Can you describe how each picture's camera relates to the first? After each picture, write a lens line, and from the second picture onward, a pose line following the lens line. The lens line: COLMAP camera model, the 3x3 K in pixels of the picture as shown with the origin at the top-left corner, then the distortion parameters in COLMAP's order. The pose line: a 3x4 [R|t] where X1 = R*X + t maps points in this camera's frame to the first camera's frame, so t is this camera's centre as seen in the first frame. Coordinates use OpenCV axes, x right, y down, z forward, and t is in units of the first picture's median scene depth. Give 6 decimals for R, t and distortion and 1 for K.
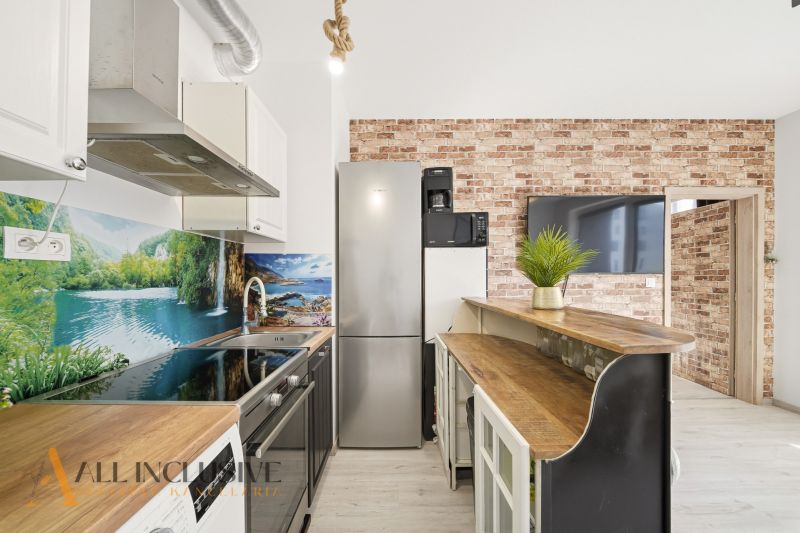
lens RADIAL K [[288.6, 0, 396.4], [0, 288.6, 278.6], [0, 0, 1]] dist [0.008113, -0.006397]
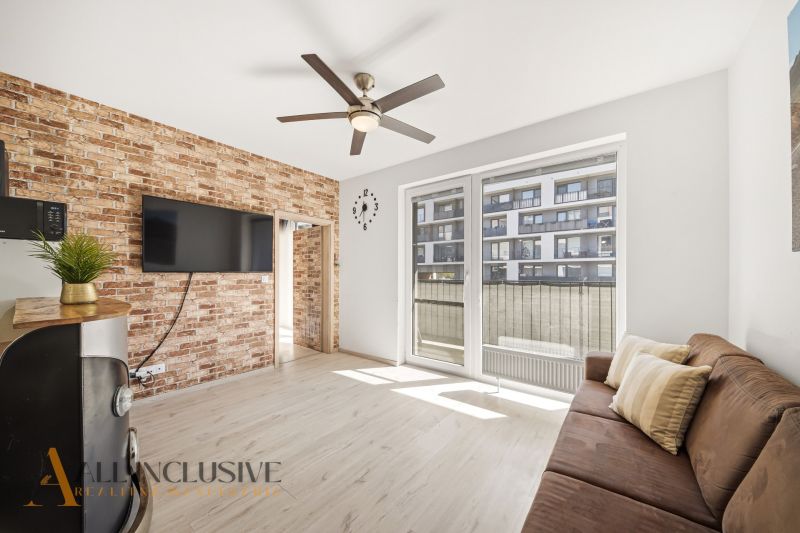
lens RADIAL K [[290.1, 0, 395.0], [0, 290.1, 273.5], [0, 0, 1]] dist [0.020490, -0.008828]
pose [[0.617783, 0.005389, 0.786331, 0.259168], [0.004313, 0.999938, -0.010241, 0.005411], [-0.786337, 0.009718, 0.617721, -0.426245]]
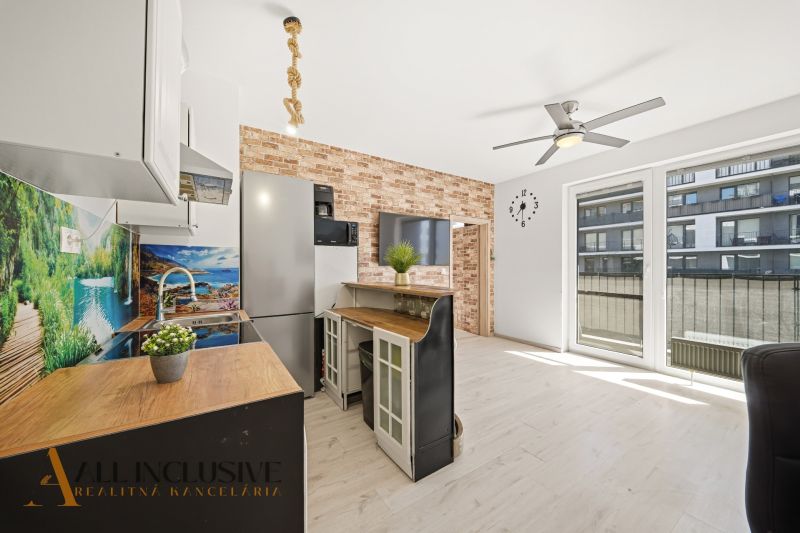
lens RADIAL K [[285.4, 0, 399.8], [0, 285.4, 267.8], [0, 0, 1]] dist [0.011001, -0.006532]
pose [[0.838561, 0.000816, 0.544806, -0.310018], [0.002514, 0.999982, -0.005368, 0.003107], [-0.544801, 0.005871, 0.838545, -0.326338]]
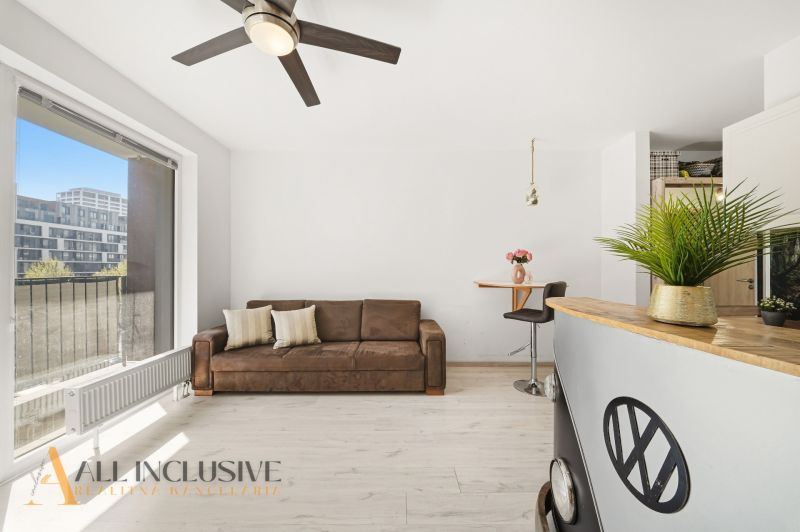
lens RADIAL K [[283.6, 0, 398.2], [0, 283.6, 266.4], [0, 0, 1]] dist [0.008691, -0.006355]
pose [[-0.999974, 0.001968, 0.006994, 0.743420], [0.001991, 0.999992, 0.003327, -0.010279], [-0.006988, 0.003340, -0.999970, 1.072313]]
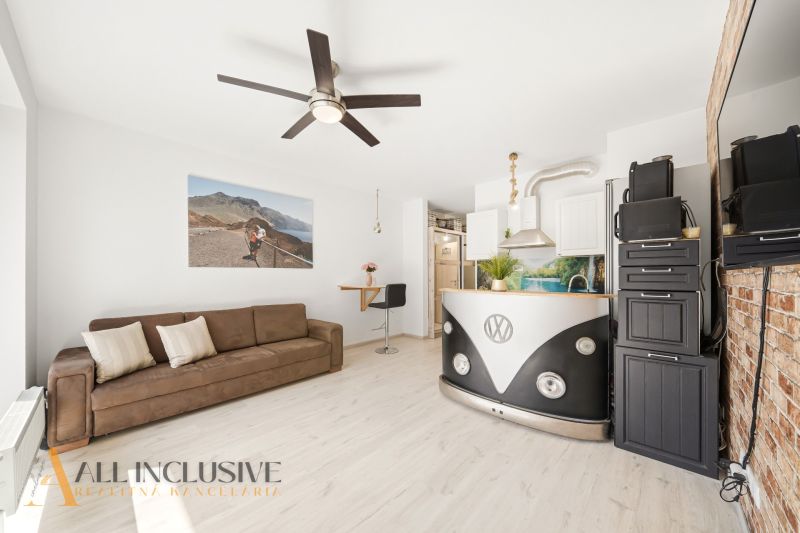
lens RADIAL K [[290.1, 0, 395.0], [0, 290.1, 273.5], [0, 0, 1]] dist [0.020490, -0.008828]
pose [[-0.693242, -0.000593, -0.720705, 1.657544], [-0.000283, 1.000000, -0.000551, -0.009546], [0.720705, -0.000178, -0.693242, 1.257281]]
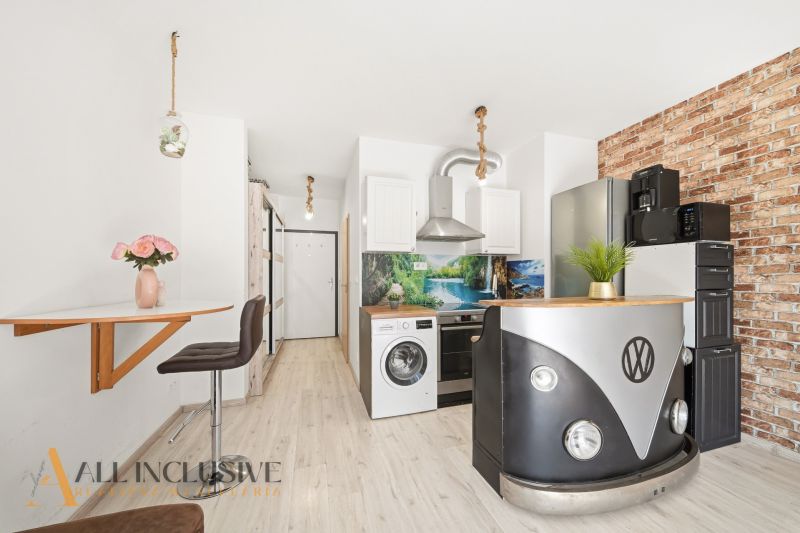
lens RADIAL K [[287.2, 0, 401.2], [0, 287.2, 274.8], [0, 0, 1]] dist [0.000398, -0.002625]
pose [[0.287252, 0.001895, -0.957853, 1.000384], [-0.005108, 0.999987, 0.000447, -0.000420], [0.957842, 0.004764, 0.287258, -0.148094]]
